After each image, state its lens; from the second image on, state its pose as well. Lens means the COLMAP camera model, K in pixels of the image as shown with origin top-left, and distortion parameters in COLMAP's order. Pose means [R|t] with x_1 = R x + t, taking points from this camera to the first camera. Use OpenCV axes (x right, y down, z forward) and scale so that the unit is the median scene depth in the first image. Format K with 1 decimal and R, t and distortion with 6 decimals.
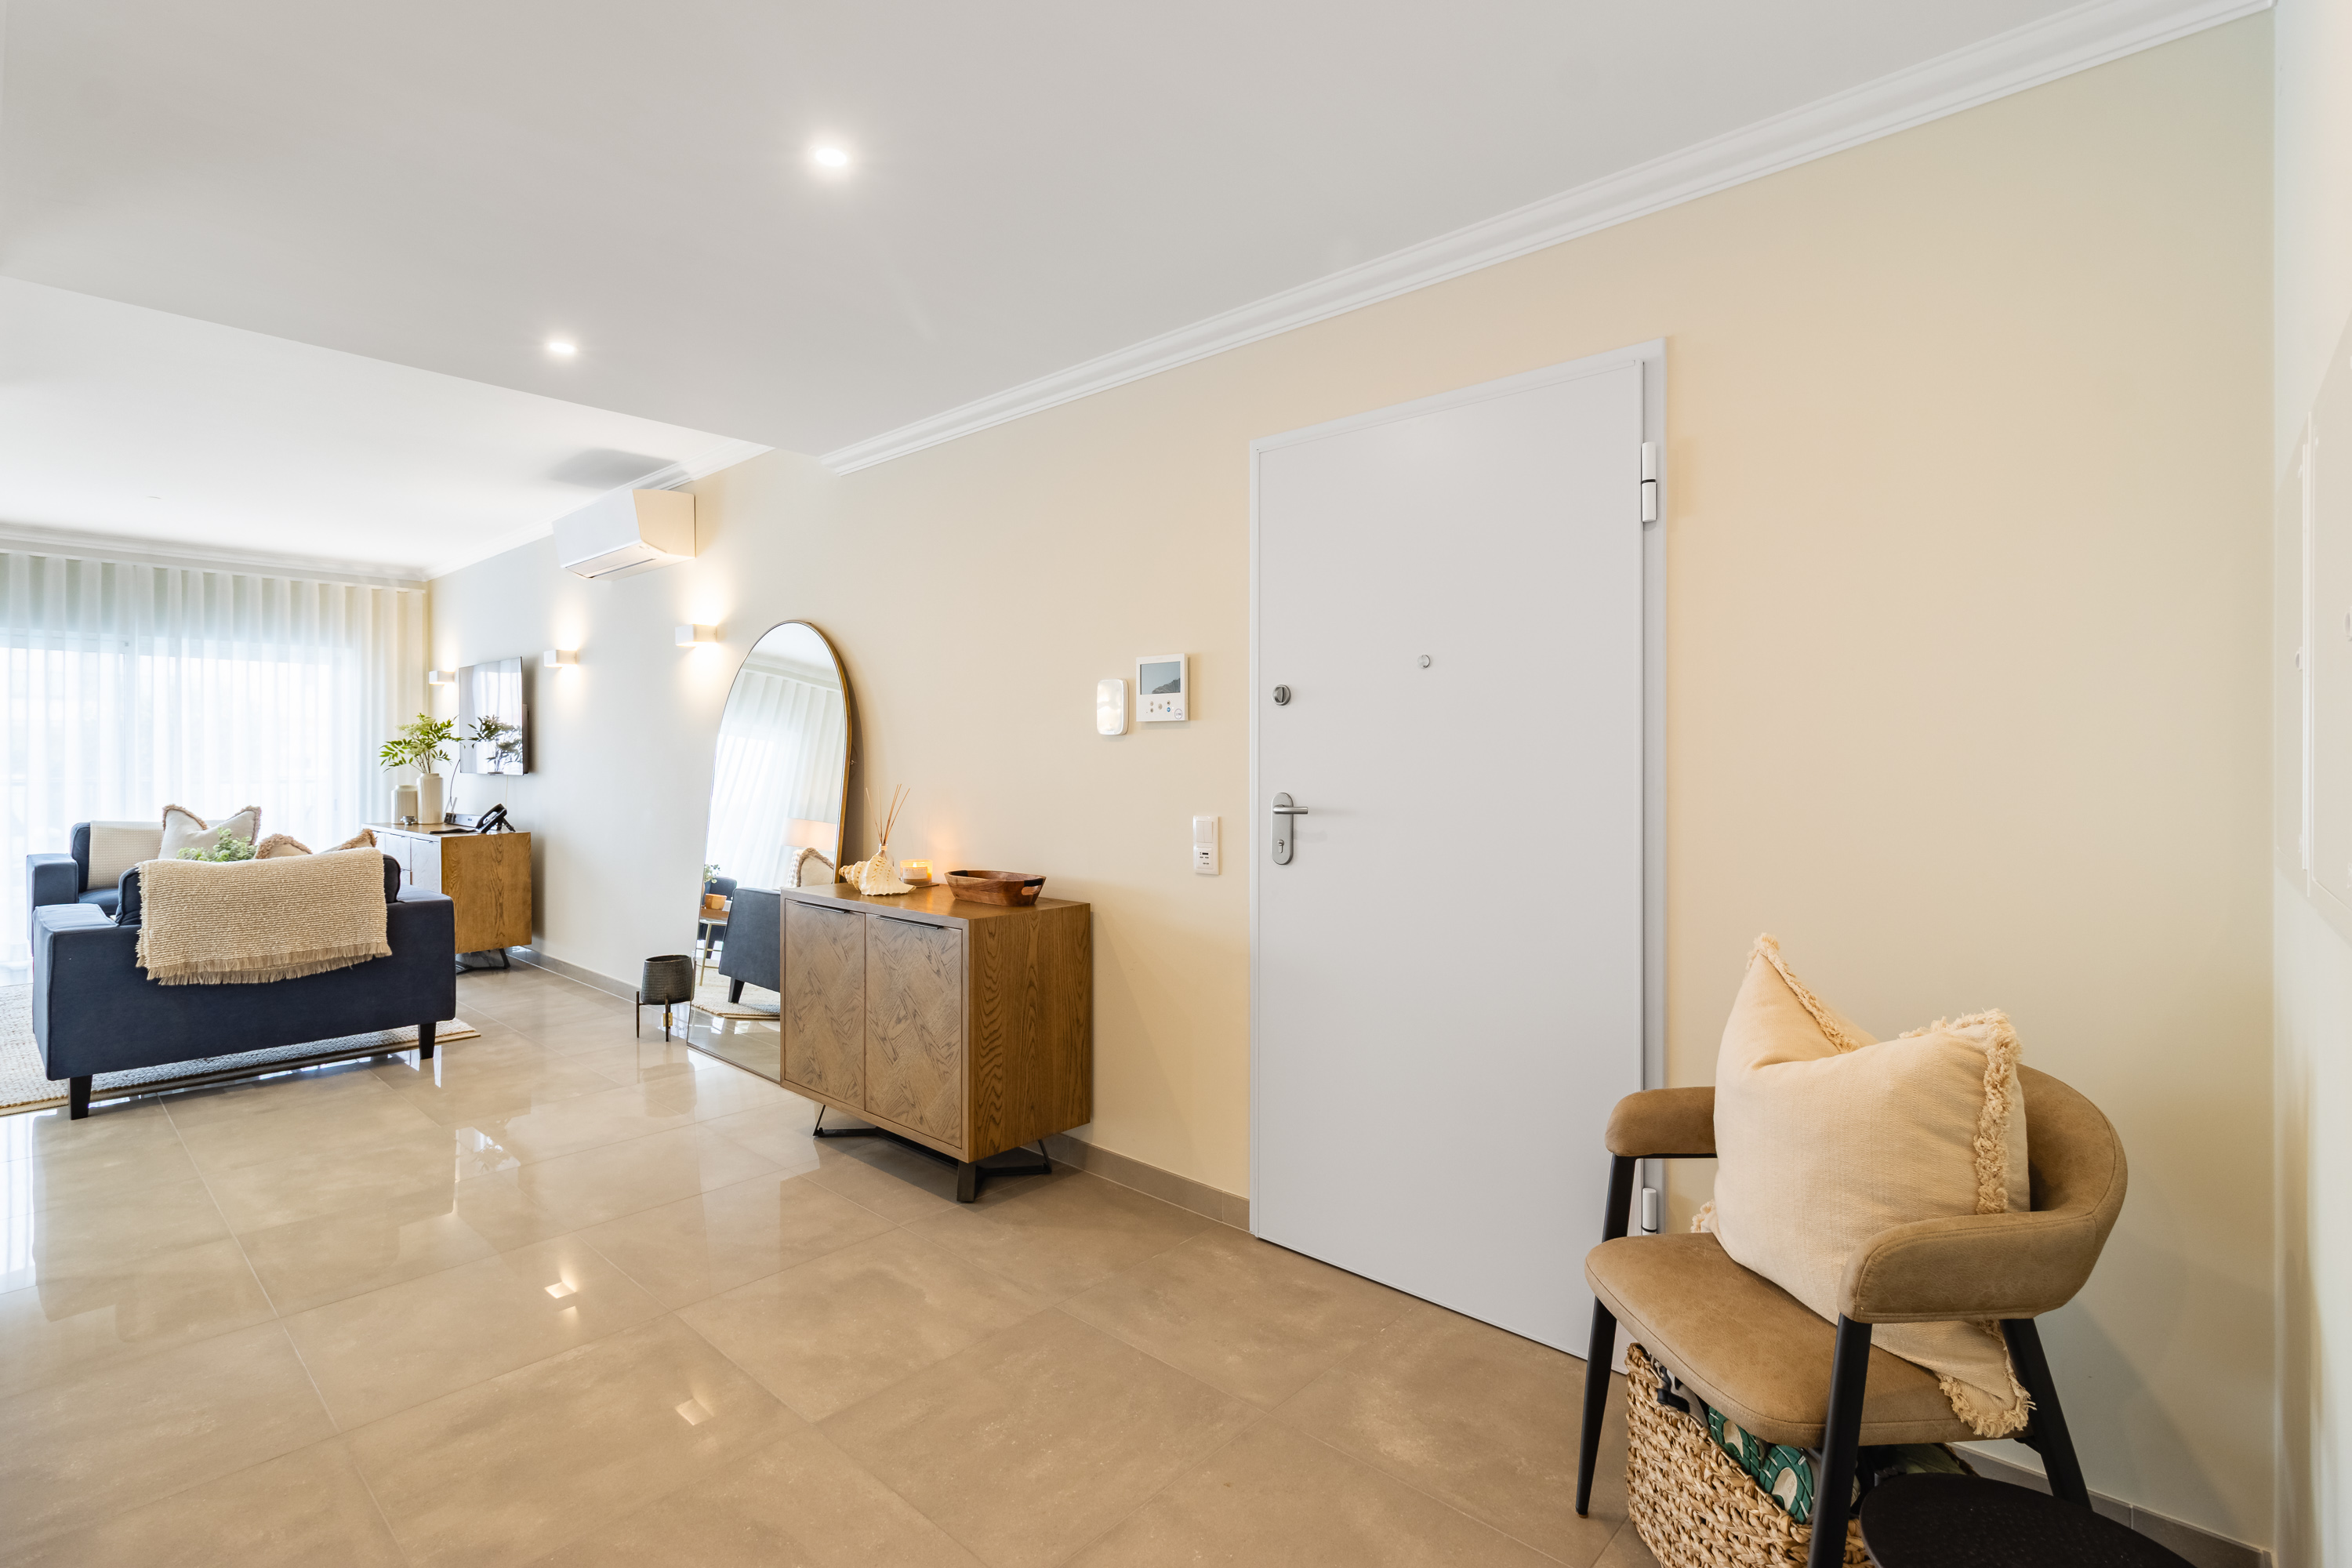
lens RADIAL K [[1091.0, 0, 1192.4], [0, 1091.0, 767.8], [0, 0, 1]] dist [0.006109, 0.002227]
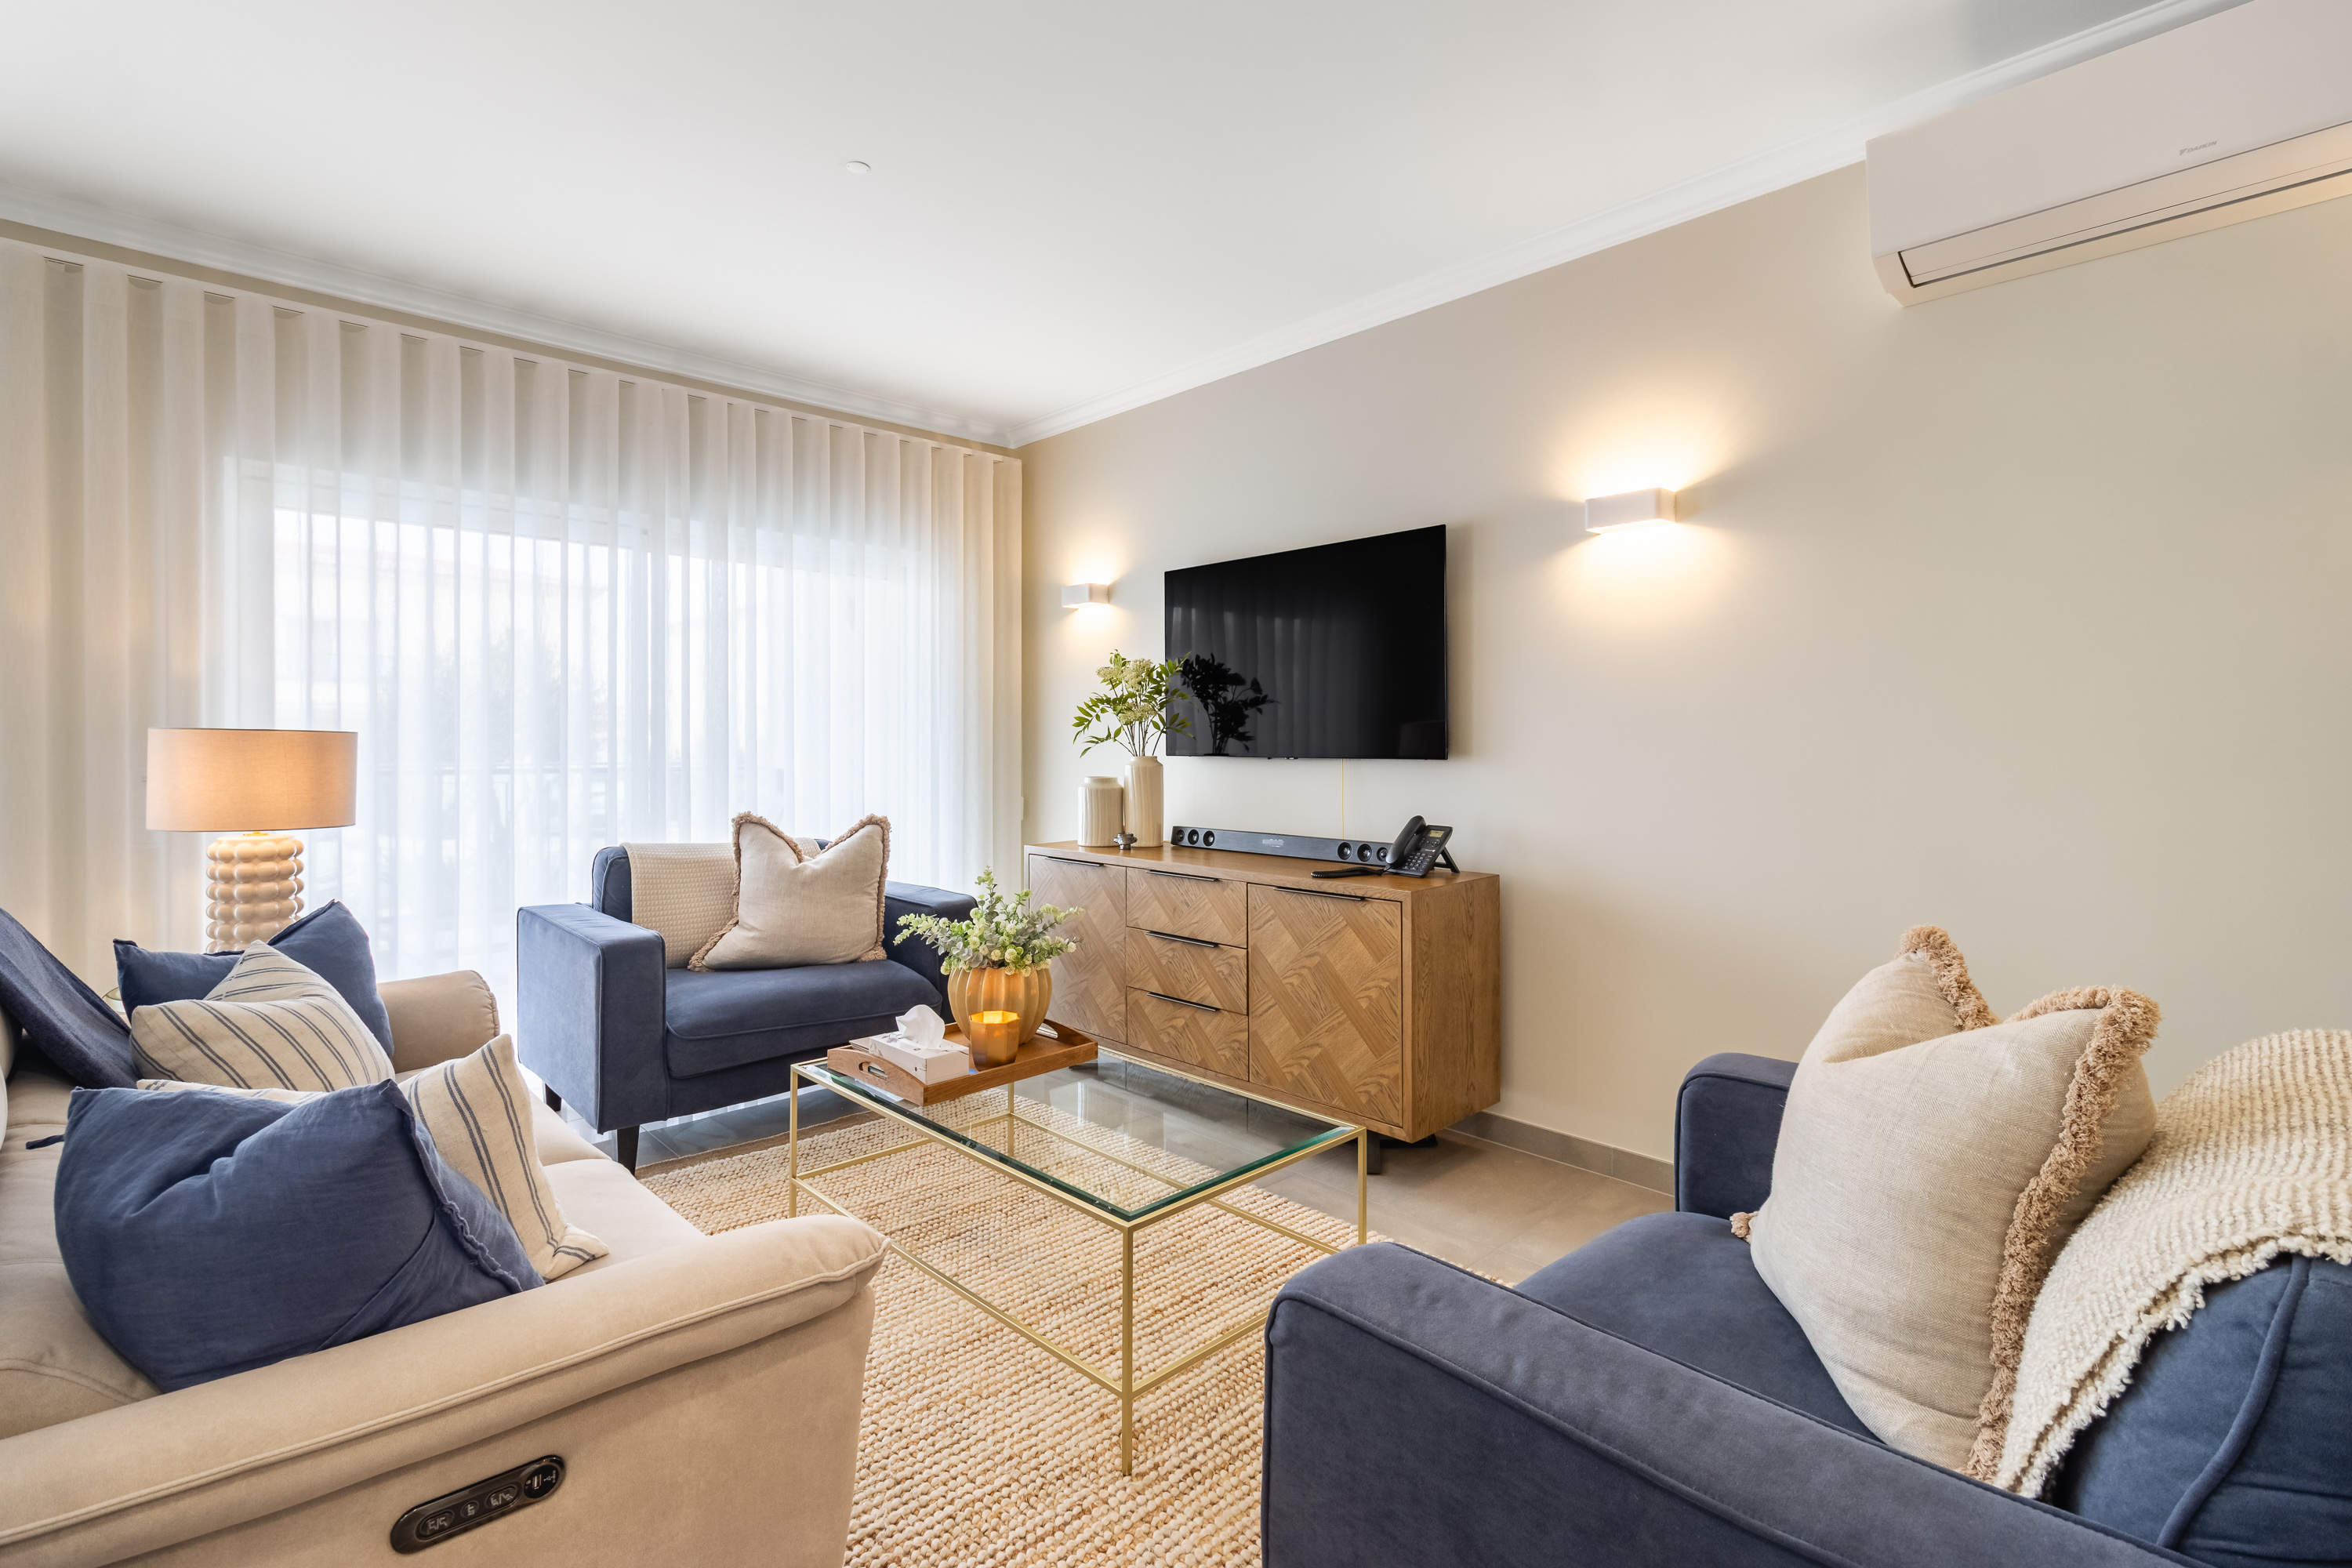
lens RADIAL K [[1091.0, 0, 1182.7], [0, 1091.0, 778.3], [0, 0, 1]] dist [0.006109, 0.002227]
pose [[0.997892, -0.006667, -0.064554, -0.655515], [0.007548, 0.999882, 0.013413, 0.009503], [0.064457, -0.013872, 0.997824, 0.447967]]
